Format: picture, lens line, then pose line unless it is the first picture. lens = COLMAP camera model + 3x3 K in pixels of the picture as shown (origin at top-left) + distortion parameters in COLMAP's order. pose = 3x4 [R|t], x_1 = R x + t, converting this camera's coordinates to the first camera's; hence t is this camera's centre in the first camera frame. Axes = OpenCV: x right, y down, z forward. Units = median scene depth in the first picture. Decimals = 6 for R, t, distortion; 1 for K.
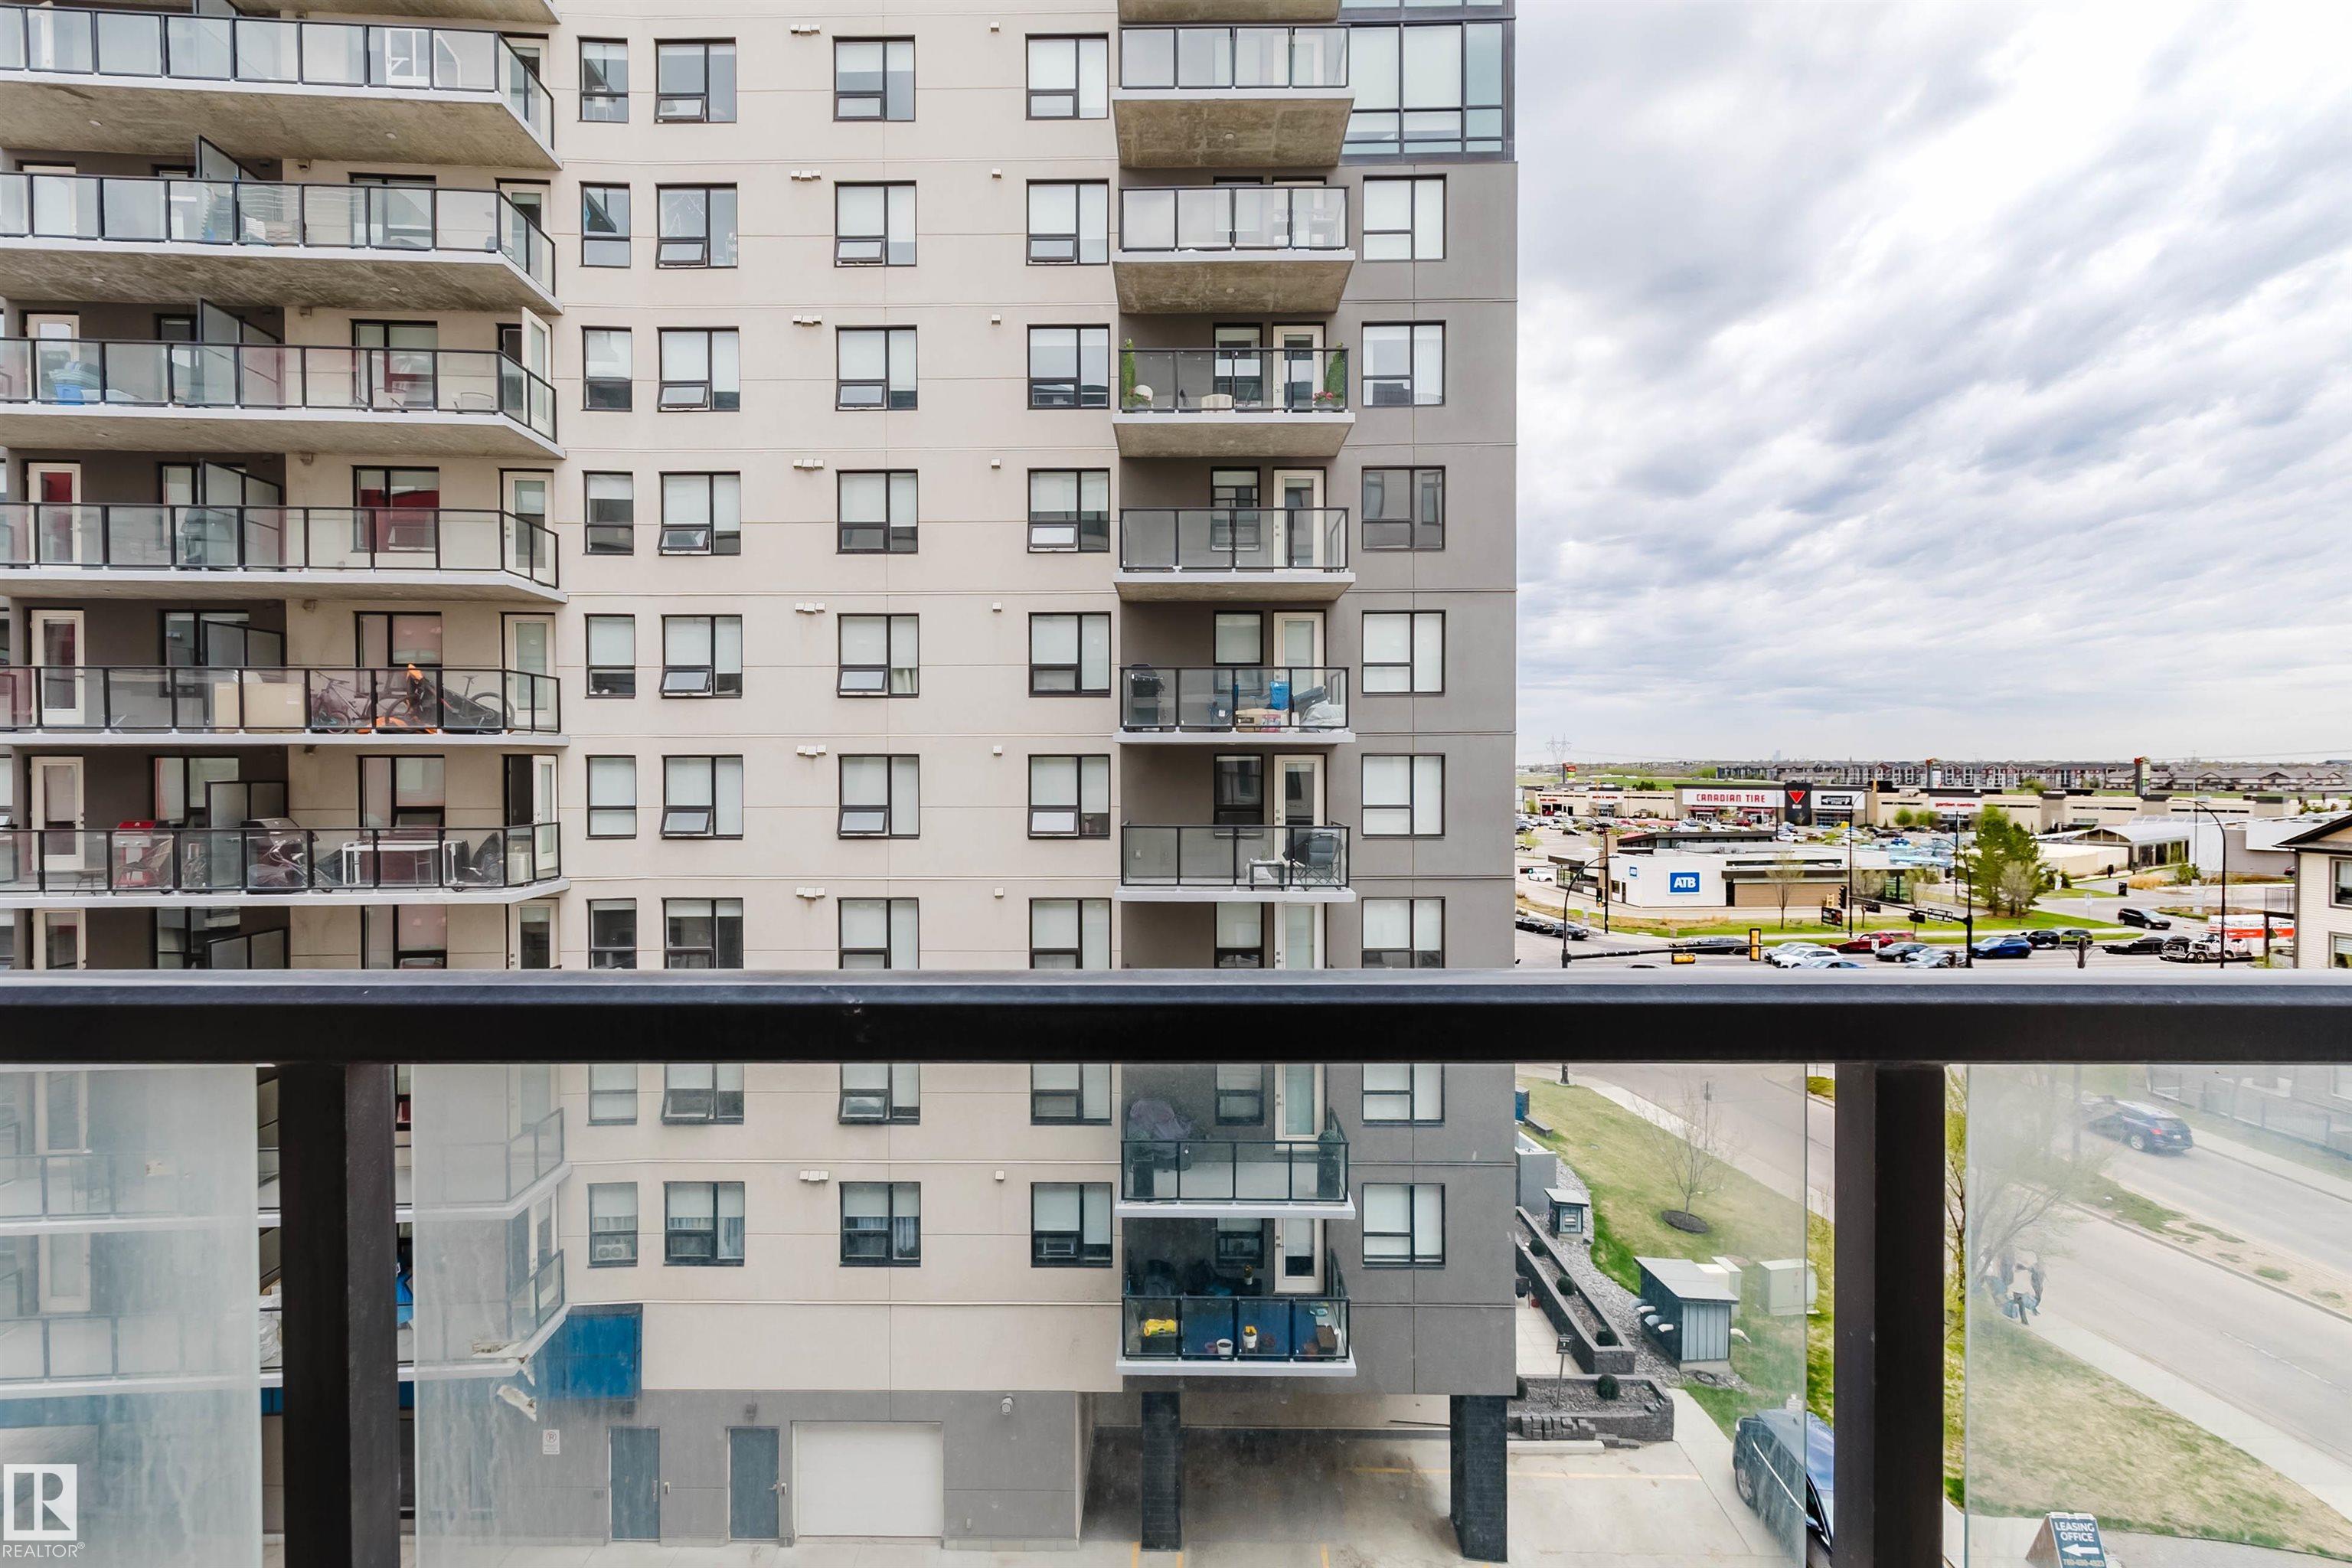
lens RADIAL K [[1072.9, 0, 1169.7], [0, 1072.9, 774.1], [0, 0, 1]] dist [0.005477, -0.002347]
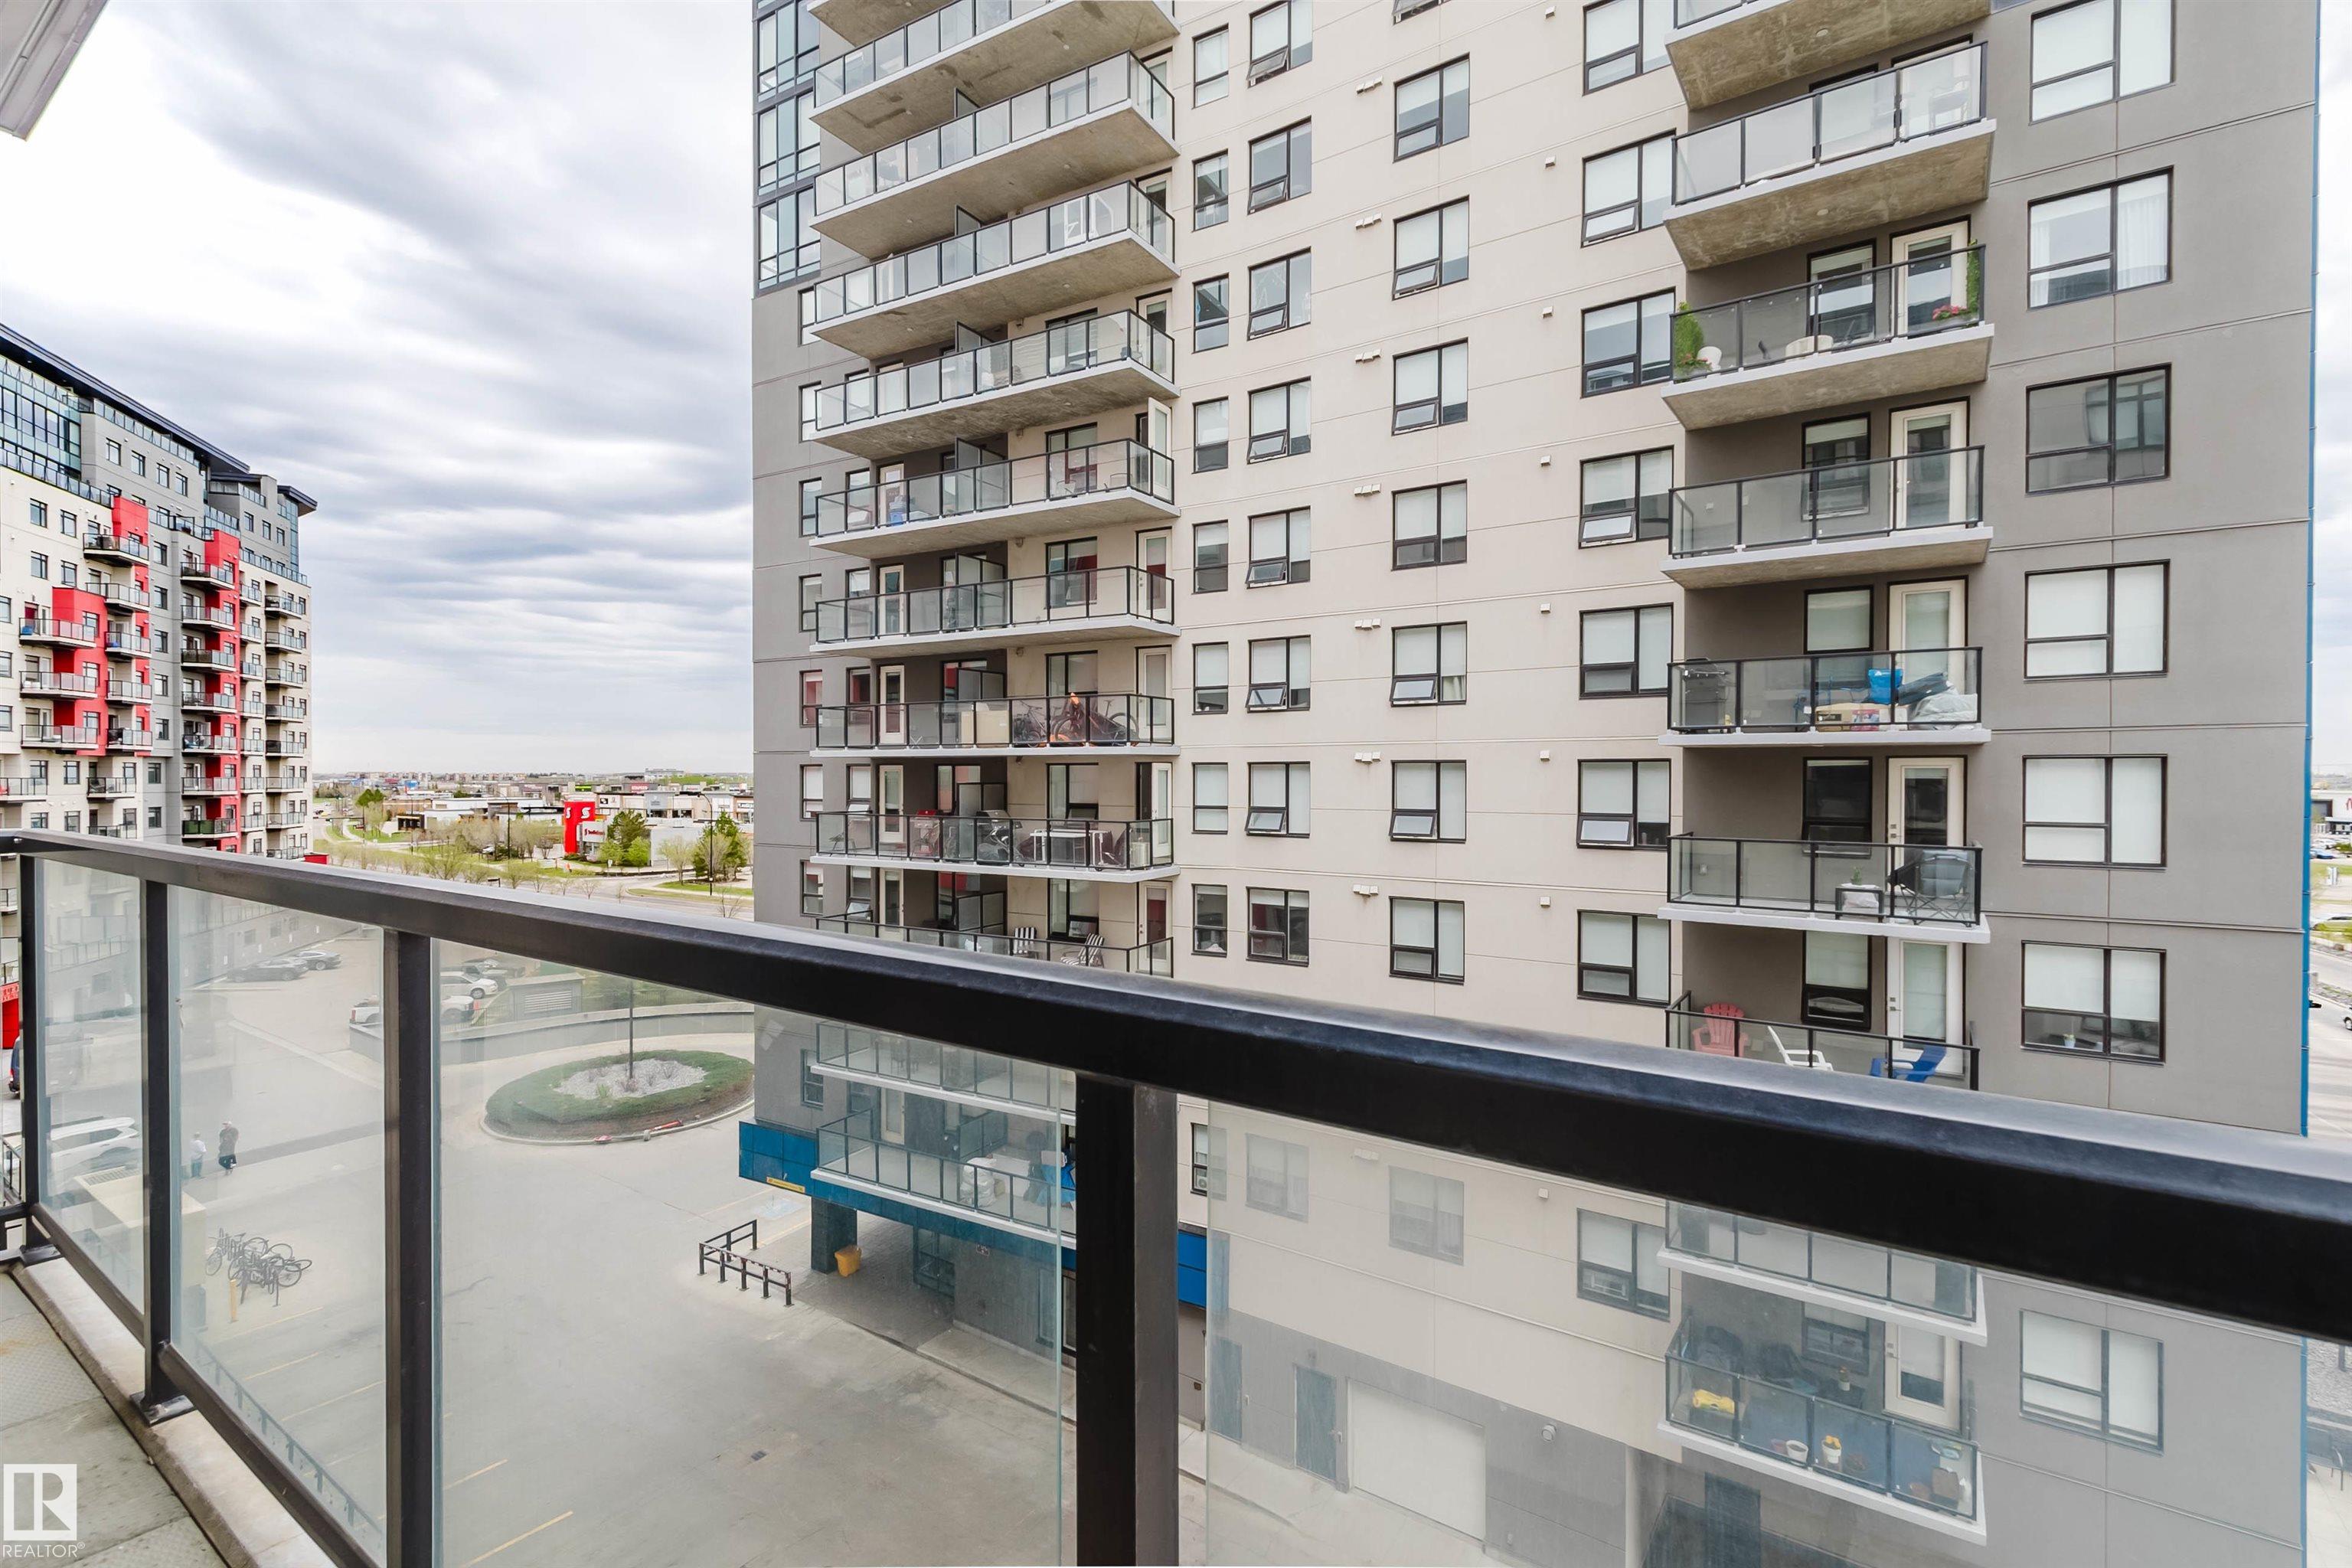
lens RADIAL K [[1072.9, 0, 1193.1], [0, 1072.9, 778.8], [0, 0, 1]] dist [0.005477, -0.002347]
pose [[0.826152, 0.003864, -0.563434, 0.125998], [-0.005609, 0.999983, -0.001367, 0.002029], [0.563419, 0.004289, 0.826160, 0.017248]]
